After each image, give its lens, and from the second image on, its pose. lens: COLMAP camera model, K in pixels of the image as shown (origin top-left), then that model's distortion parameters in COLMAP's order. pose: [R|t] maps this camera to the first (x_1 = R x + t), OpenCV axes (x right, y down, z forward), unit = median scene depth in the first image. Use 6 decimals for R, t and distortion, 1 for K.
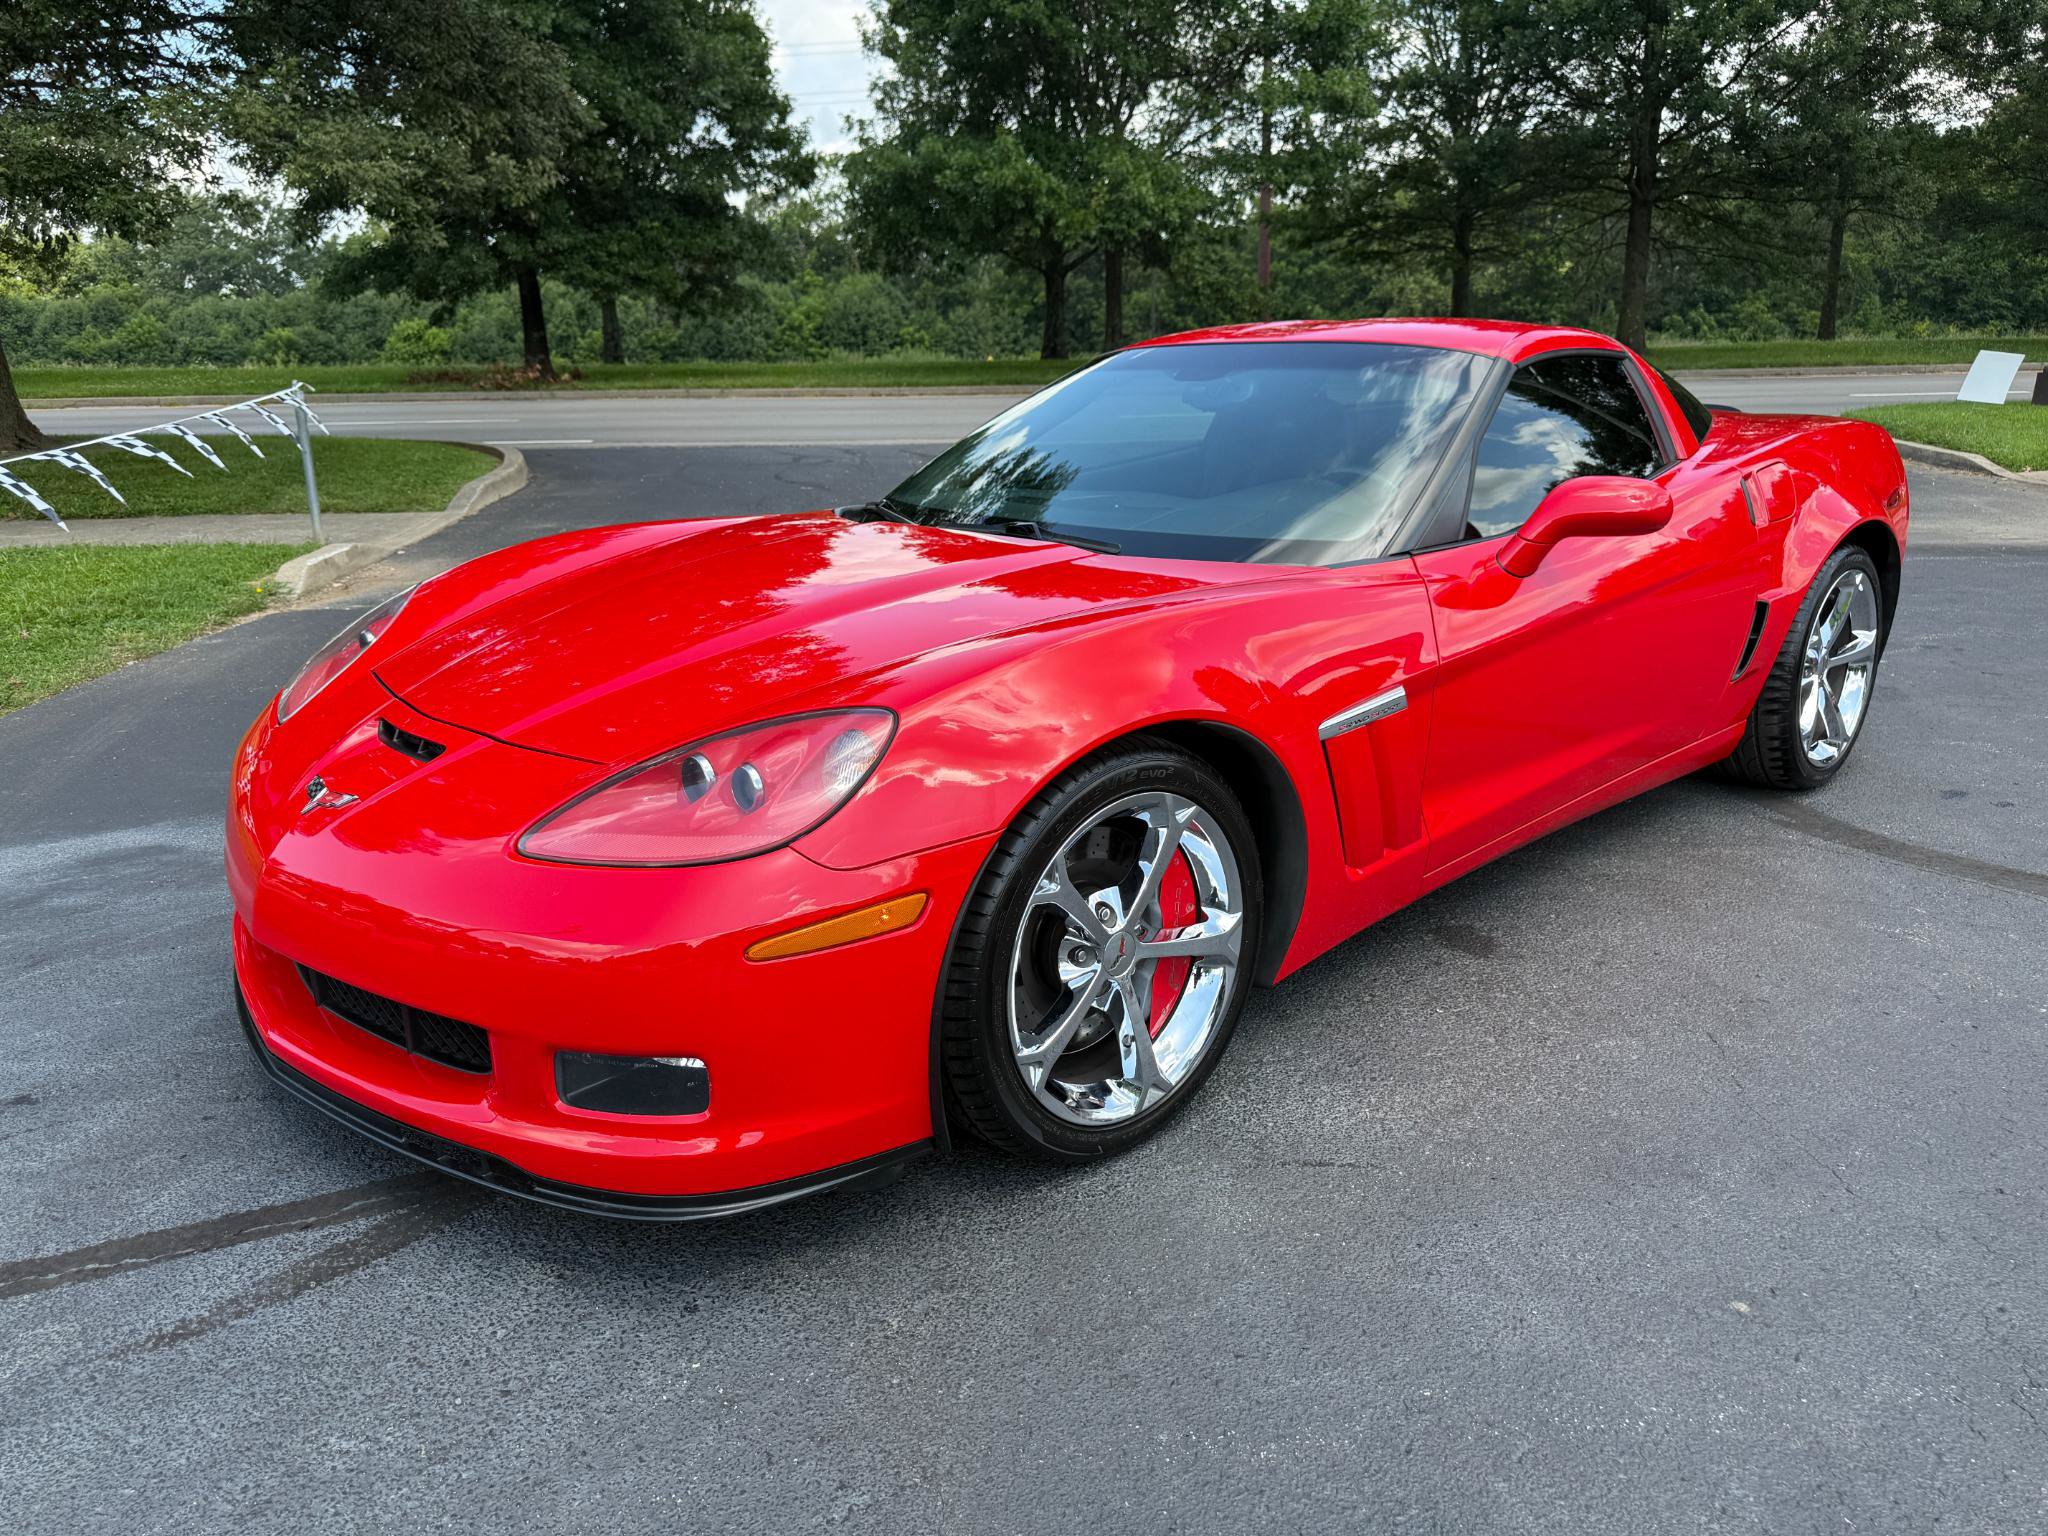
lens RADIAL K [[1463.5, 0, 1037.2], [0, 1463.5, 765.5], [0, 0, 1]] dist [0.020324, -0.029806]
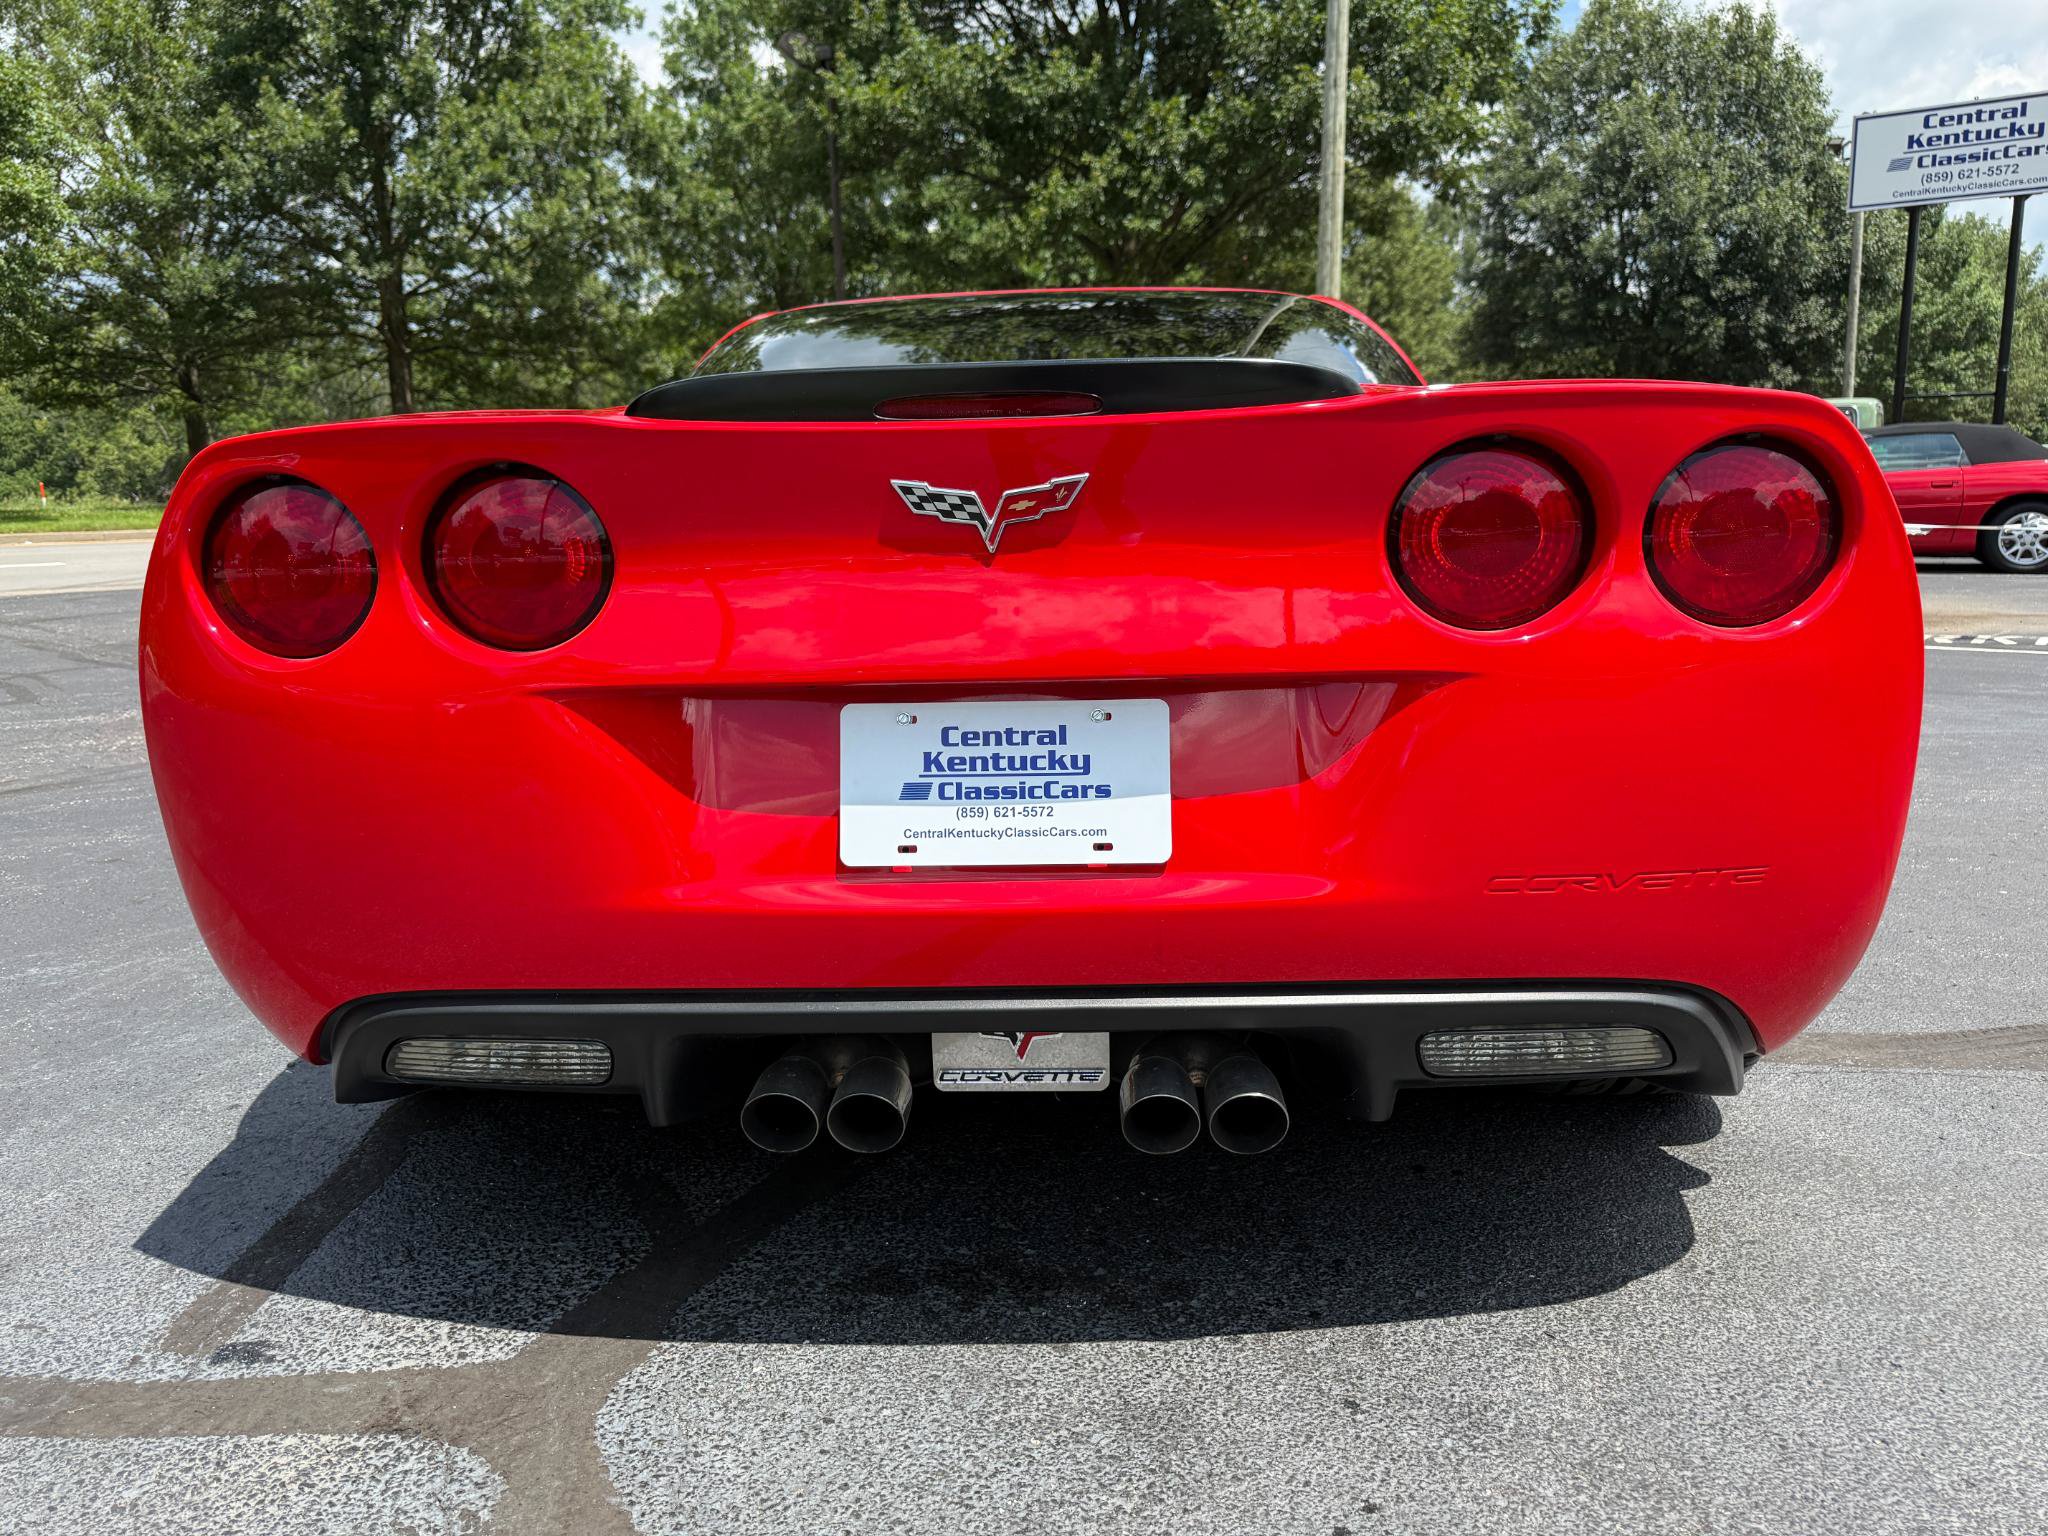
lens RADIAL K [[1463.5, 0, 1004.0], [0, 1463.5, 753.7], [0, 0, 1]] dist [0.020324, -0.029806]
pose [[0.706342, -0.120275, 0.697578, -0.011044], [0.200717, 0.979044, -0.034433, -0.010641], [-0.678818, 0.164337, 0.715681, 0.072571]]
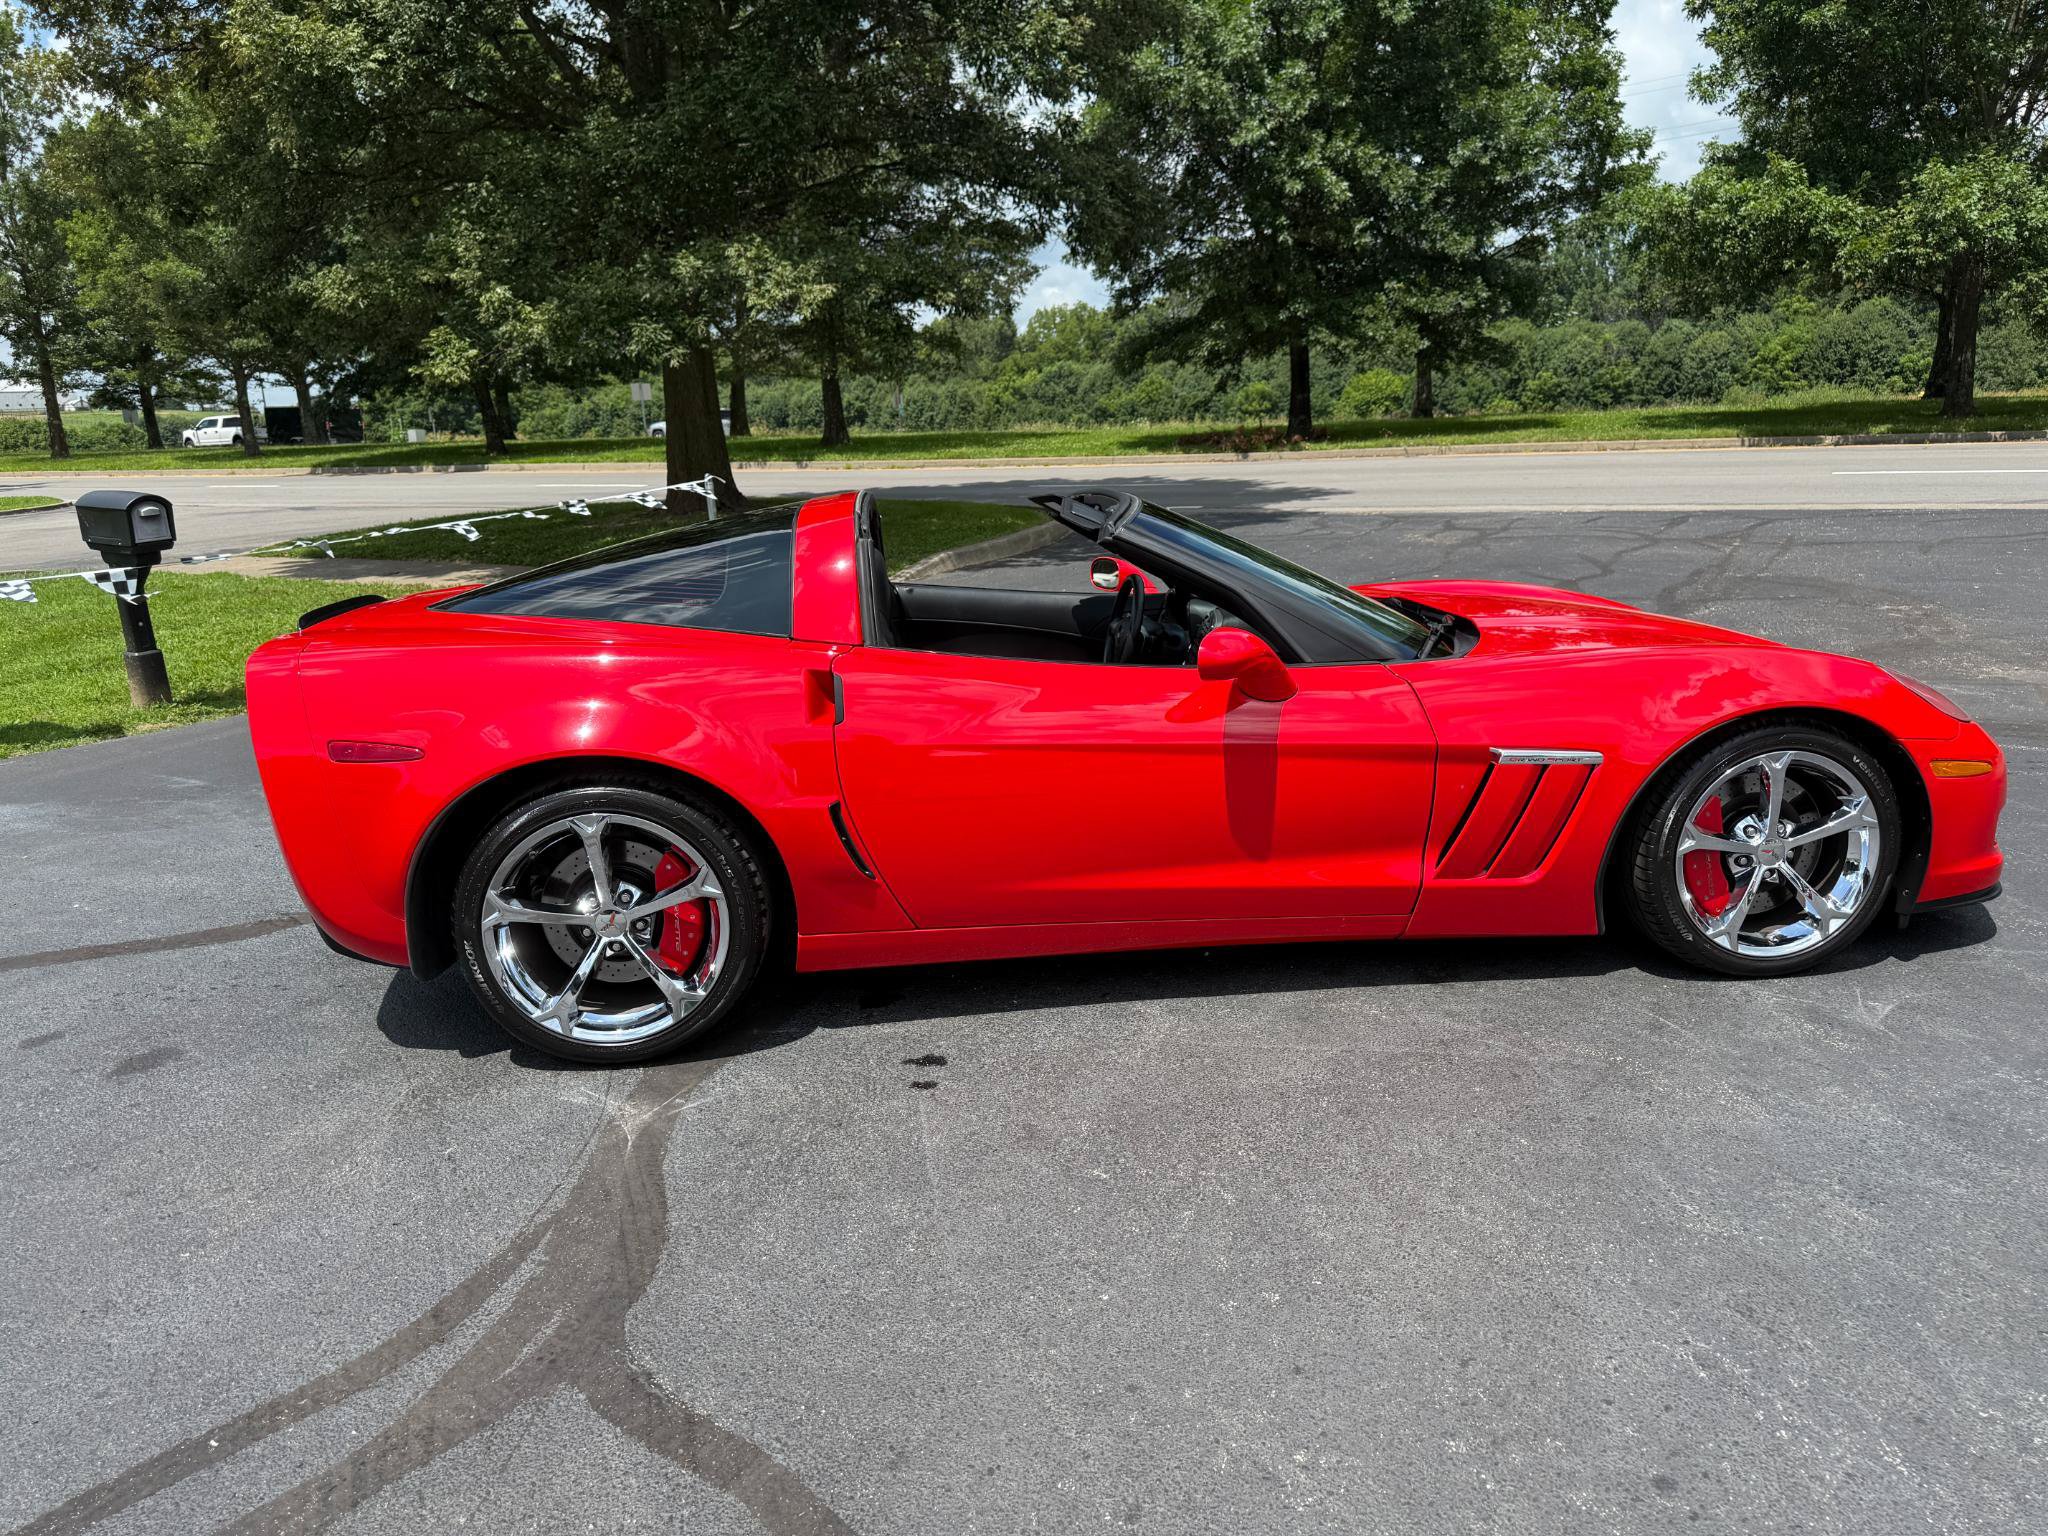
lens RADIAL K [[1463.5, 0, 1039.9], [0, 1463.5, 760.5], [0, 0, 1]] dist [0.020324, -0.029806]
pose [[0.803277, 0.119590, -0.583476, 0.123400], [-0.135319, 0.990660, 0.016753, -0.018898], [0.580030, 0.065498, 0.811957, 0.036569]]
